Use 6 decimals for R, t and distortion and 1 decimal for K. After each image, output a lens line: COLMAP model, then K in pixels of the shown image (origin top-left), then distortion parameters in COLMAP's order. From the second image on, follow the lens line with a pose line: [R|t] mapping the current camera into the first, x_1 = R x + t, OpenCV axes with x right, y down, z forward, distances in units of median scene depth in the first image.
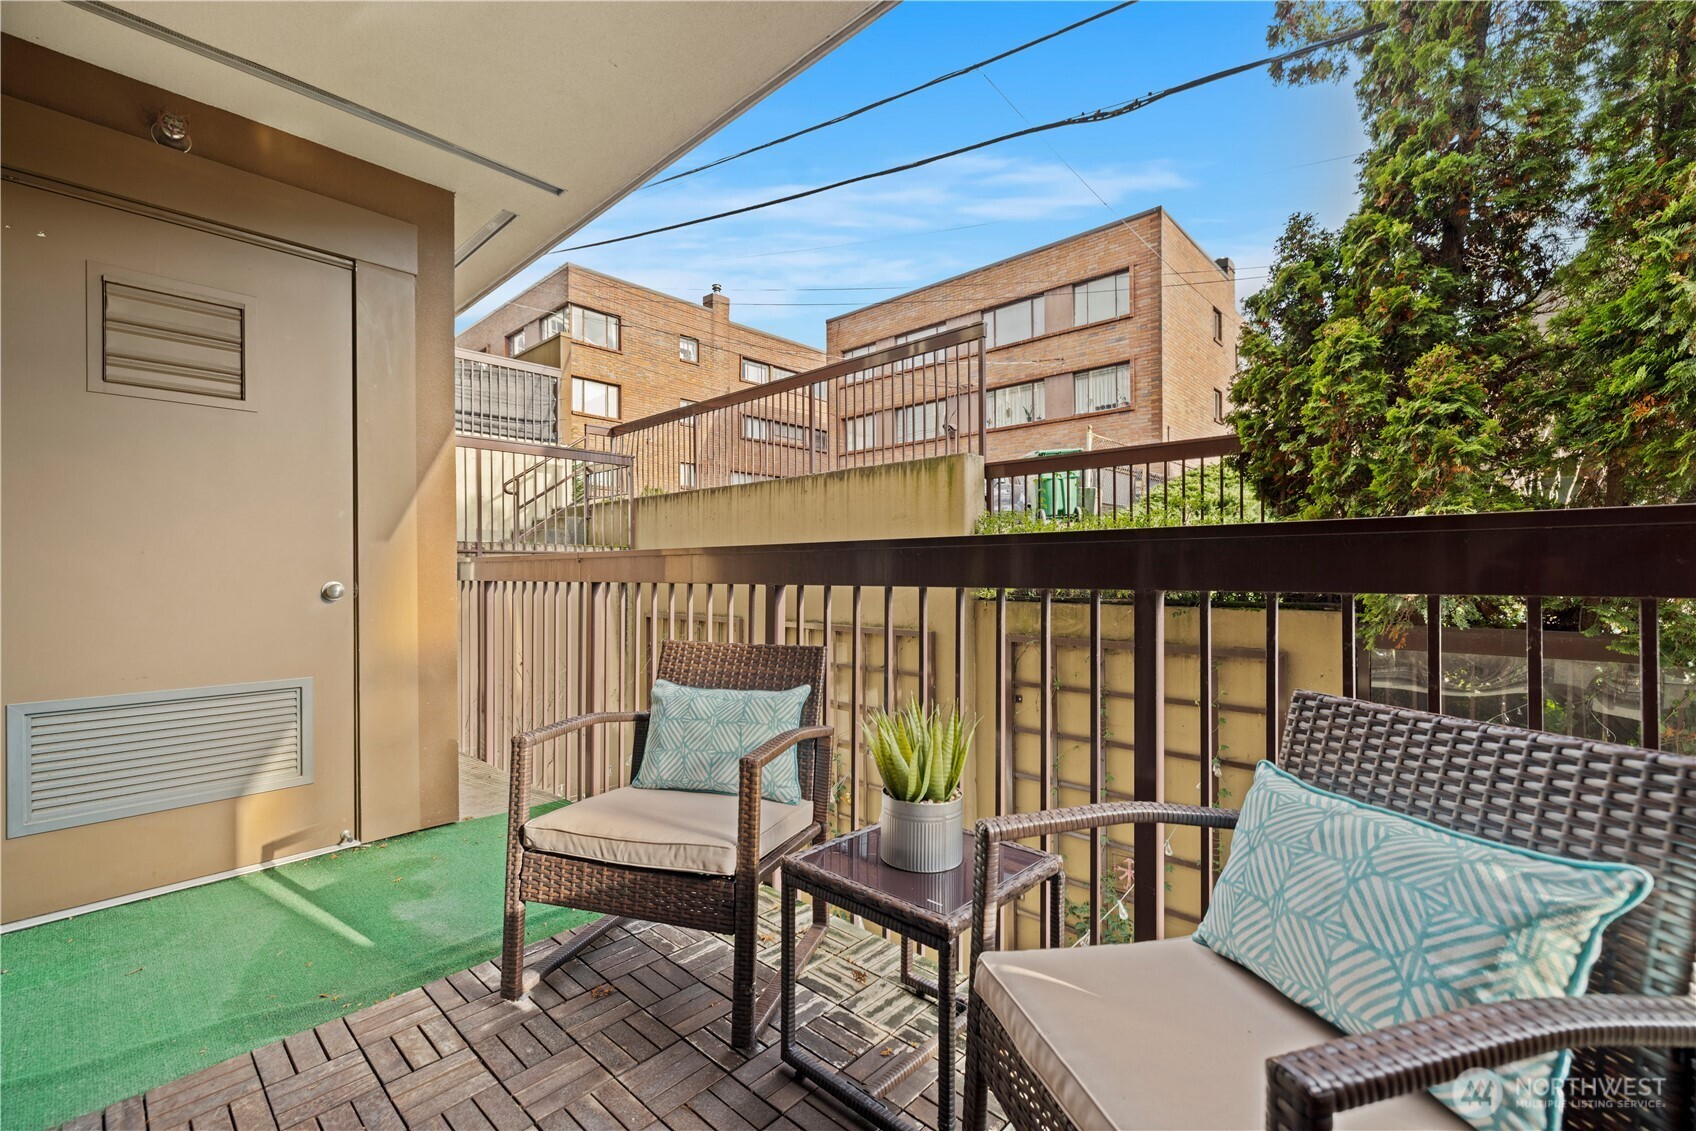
lens RADIAL K [[702.2, 0, 855.8], [0, 702.2, 569.7], [0, 0, 1]] dist [-0.000551, -0.000253]
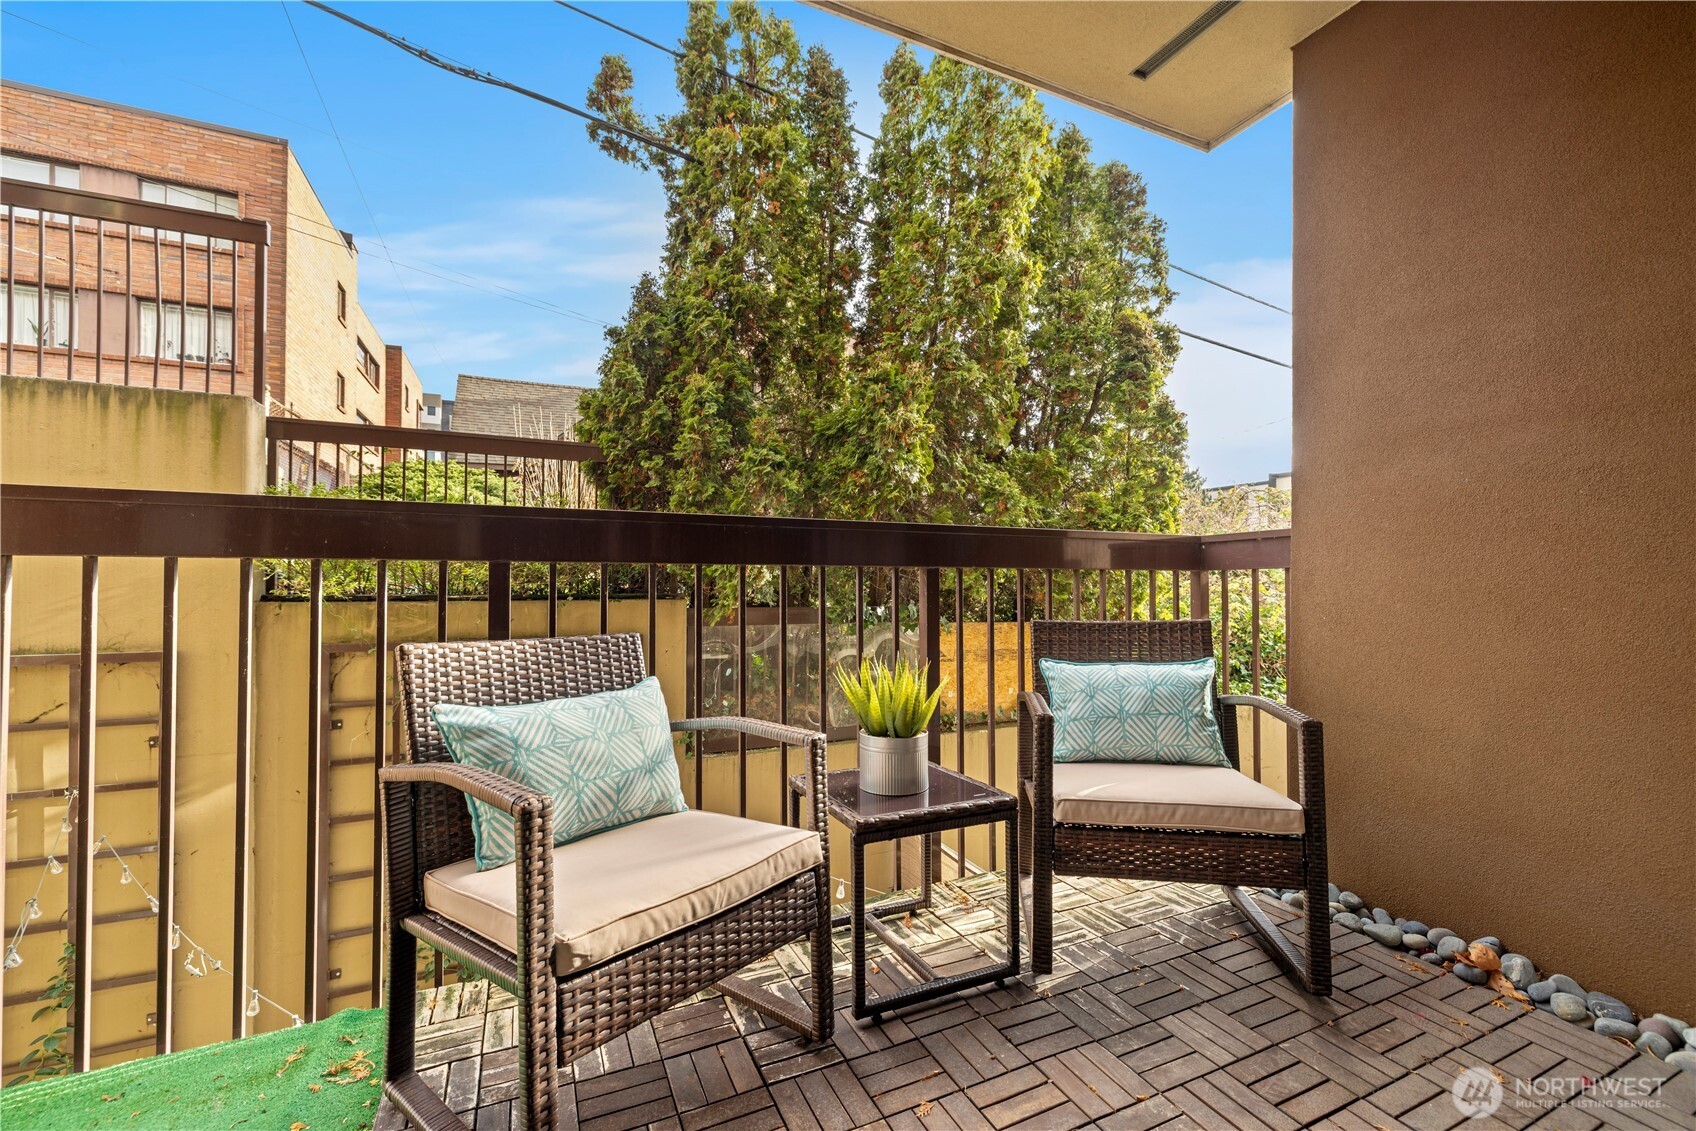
lens RADIAL K [[702.2, 0, 855.8], [0, 702.2, 569.7], [0, 0, 1]] dist [-0.000551, -0.000253]
pose [[0.387476, 0.015091, 0.921756, -0.282203], [-0.007822, 0.999884, -0.013082, 0.015495], [-0.921846, -0.002141, 0.387549, 0.160977]]
